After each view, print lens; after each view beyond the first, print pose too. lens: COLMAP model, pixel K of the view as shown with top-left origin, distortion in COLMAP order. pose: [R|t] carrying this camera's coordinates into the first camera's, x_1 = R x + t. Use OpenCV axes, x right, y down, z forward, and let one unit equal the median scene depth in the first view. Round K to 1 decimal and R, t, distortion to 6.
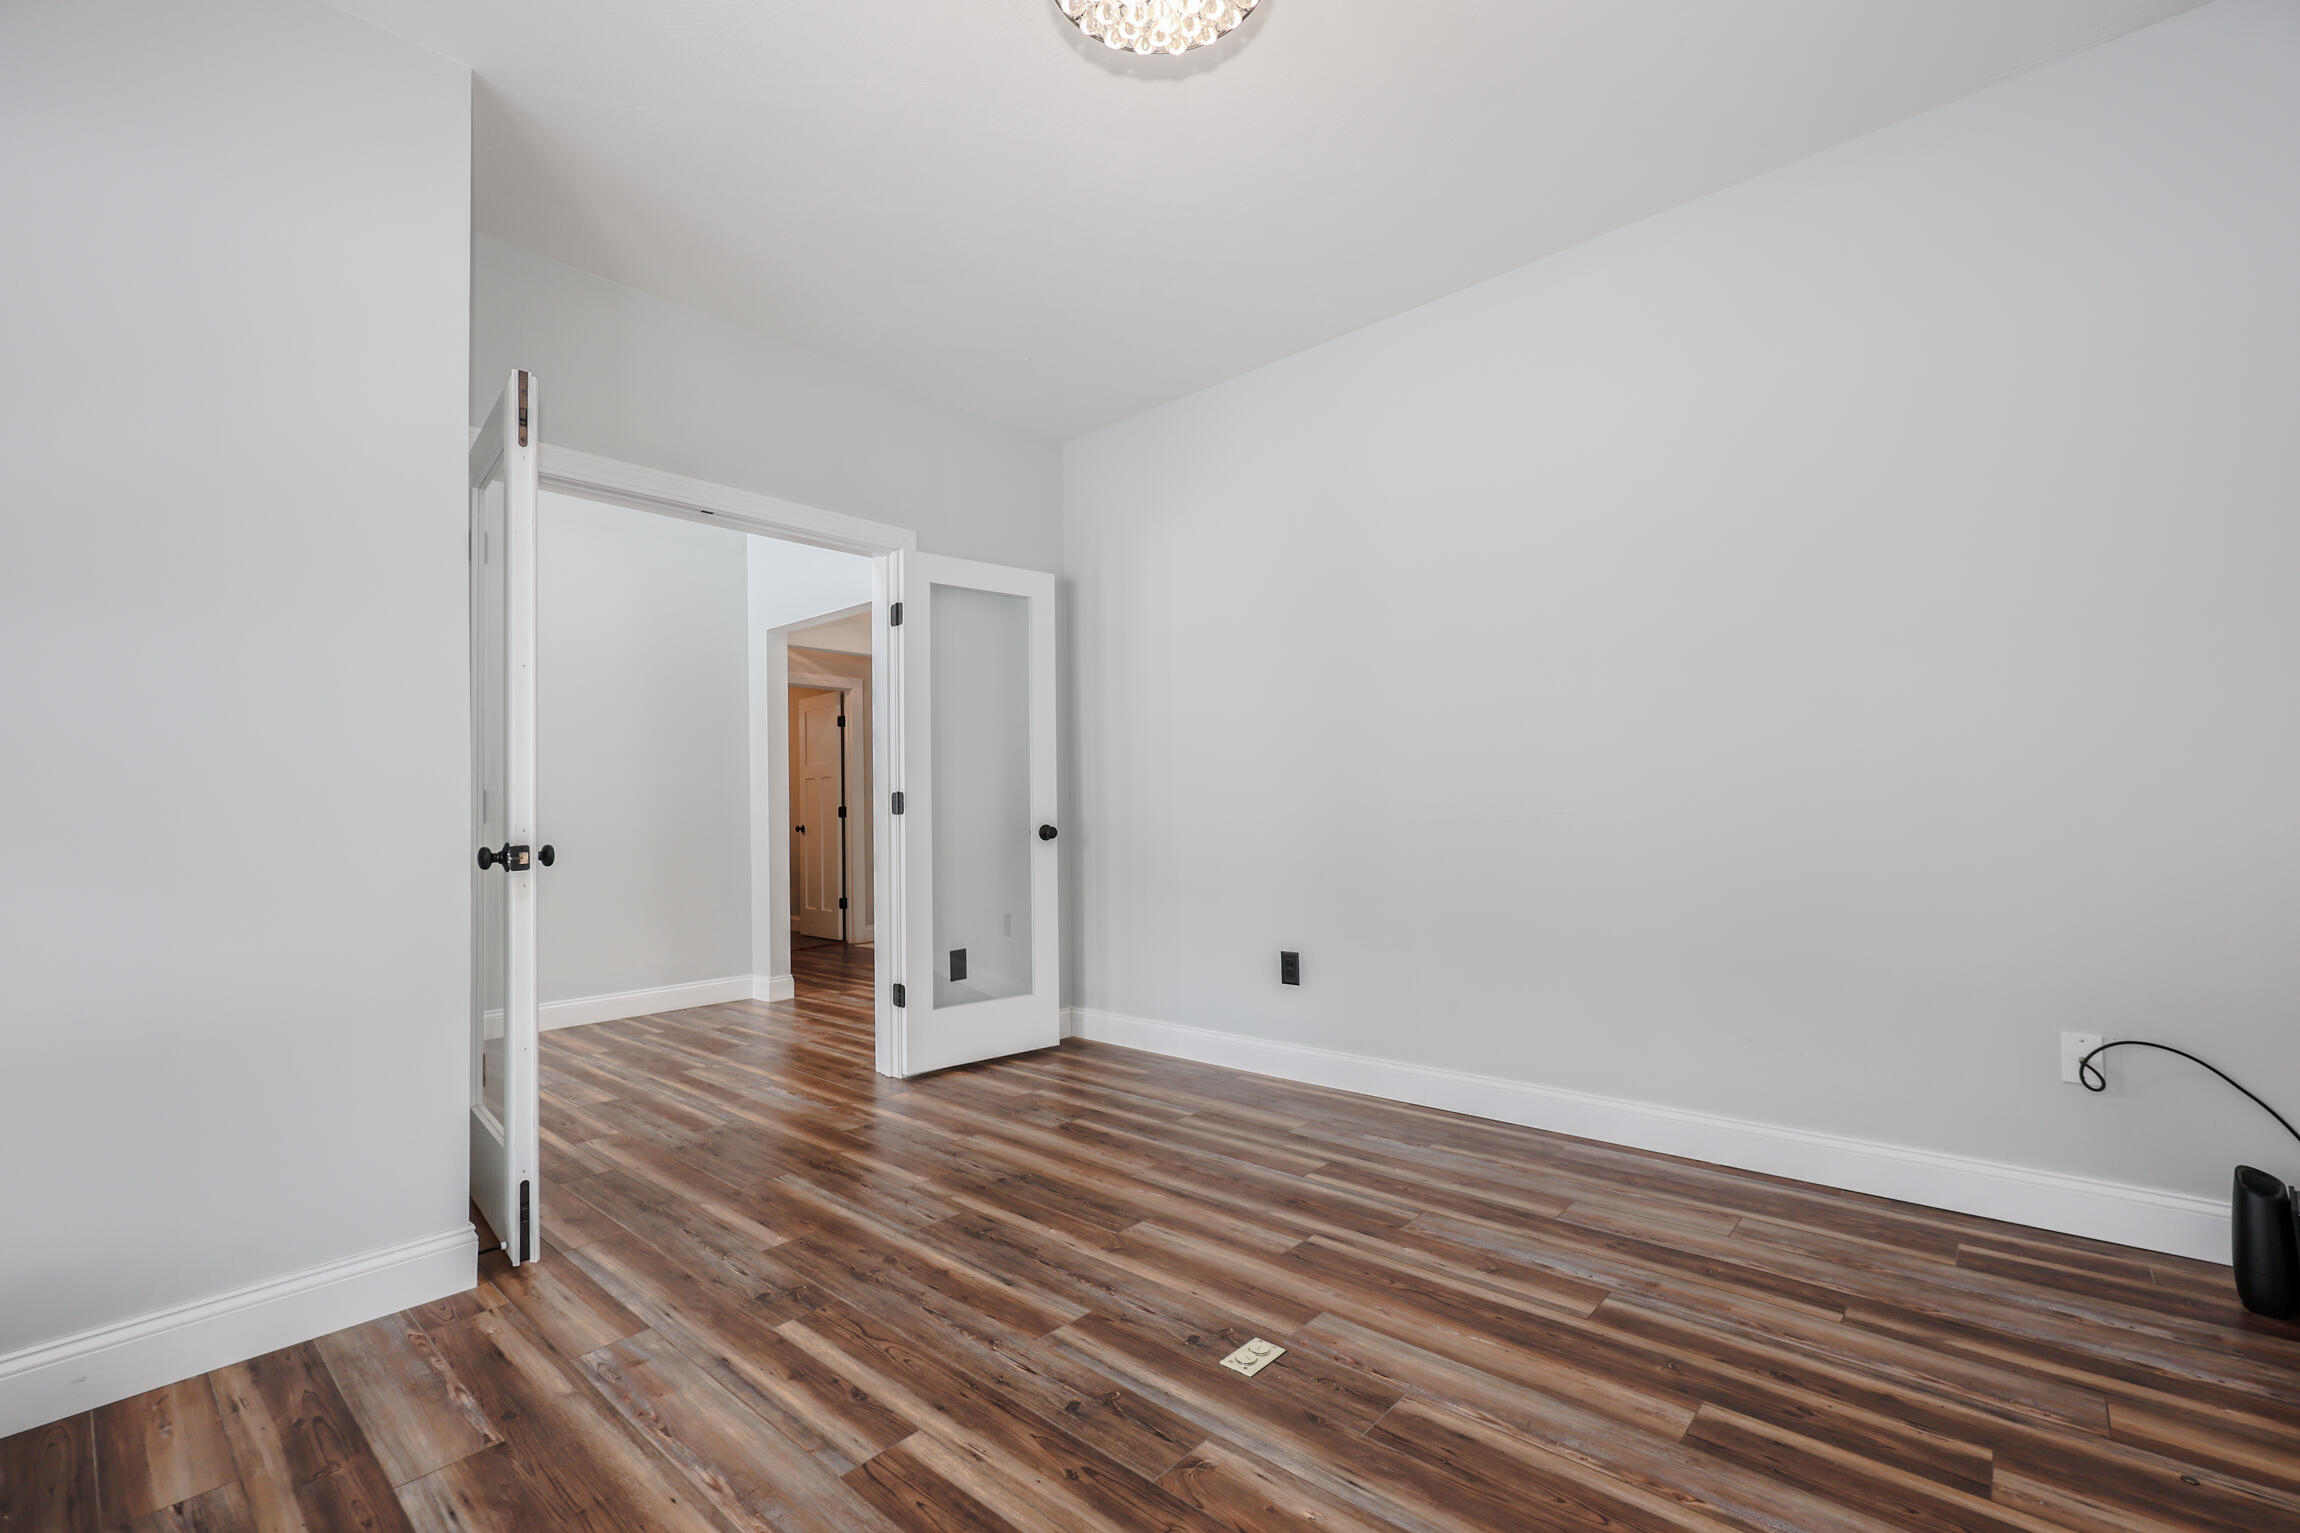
lens RADIAL K [[954.0, 0, 1144.6], [0, 954.0, 774.5], [0, 0, 1]] dist [-0.001566, -0.000033]
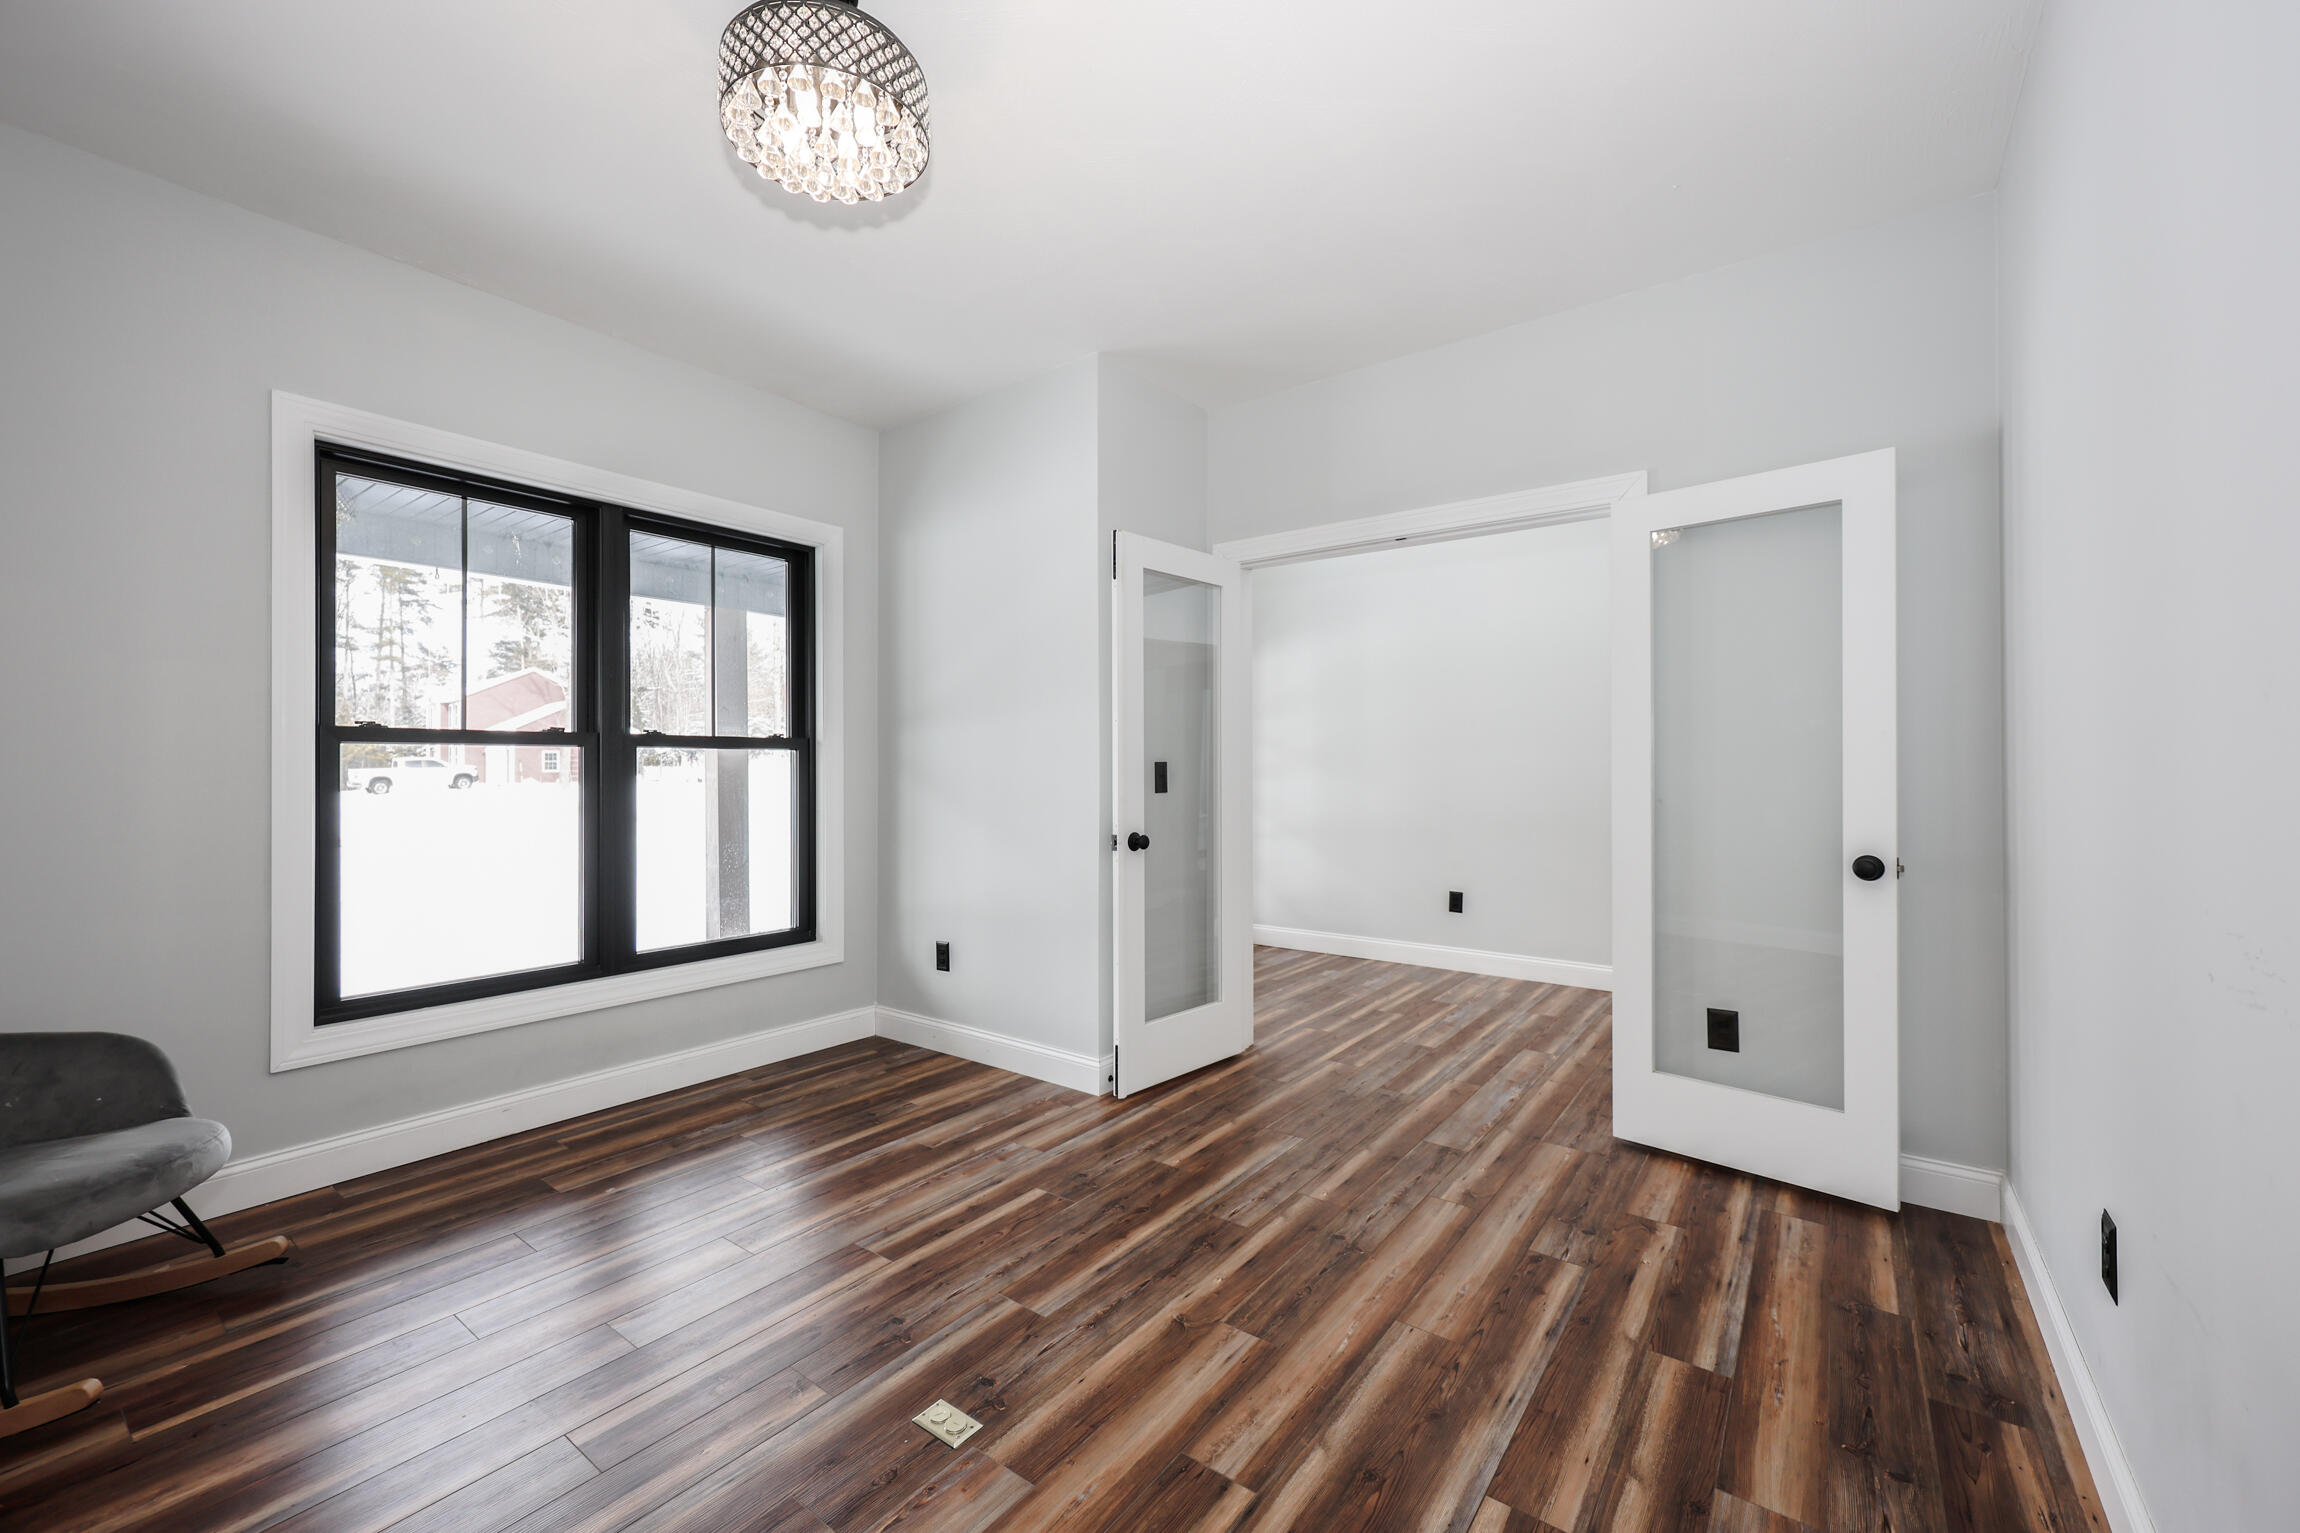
lens RADIAL K [[954.0, 0, 1144.6], [0, 954.0, 774.5], [0, 0, 1]] dist [-0.001566, -0.000033]
pose [[0.091582, 0.029296, -0.995367, 0.837456], [0.035549, 0.998834, 0.032669, -0.052219], [0.995163, -0.038376, 0.090433, 0.889402]]
